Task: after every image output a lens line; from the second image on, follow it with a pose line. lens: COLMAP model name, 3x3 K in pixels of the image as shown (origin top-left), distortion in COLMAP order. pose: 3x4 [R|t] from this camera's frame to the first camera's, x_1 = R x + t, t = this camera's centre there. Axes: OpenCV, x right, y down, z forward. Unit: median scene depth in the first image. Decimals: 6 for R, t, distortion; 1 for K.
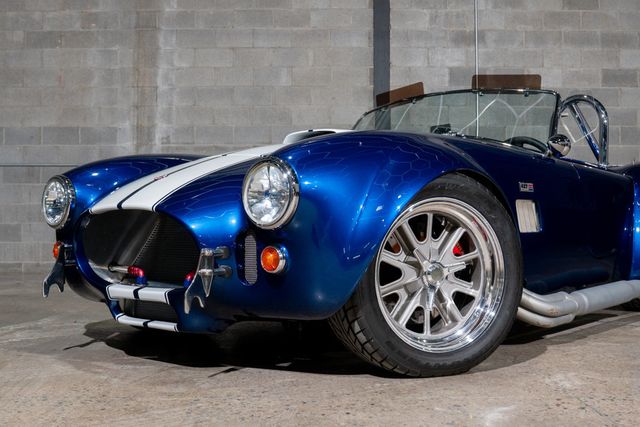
lens RADIAL K [[786.2, 0, 321.2], [0, 786.2, 210.1], [0, 0, 1]] dist [-0.075539, 0.000000]
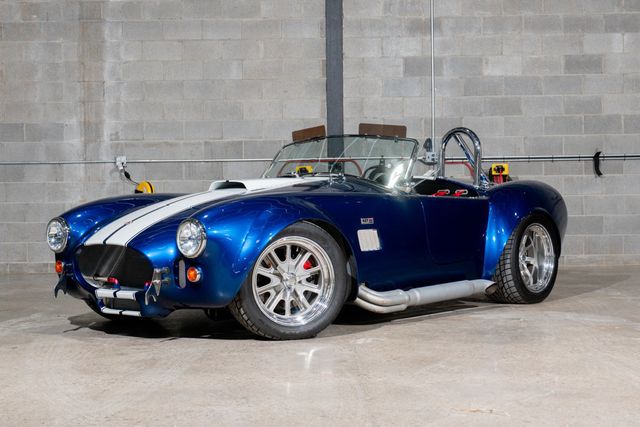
lens RADIAL K [[1083.3, 0, 313.5], [0, 1083.3, 222.5], [0, 0, 1]] dist [0.078920, 0.000000]
pose [[0.999906, -0.012929, -0.004573, 0.054871], [0.013122, 0.998896, 0.045096, -0.040010], [0.003985, -0.045152, 0.998972, -0.359763]]
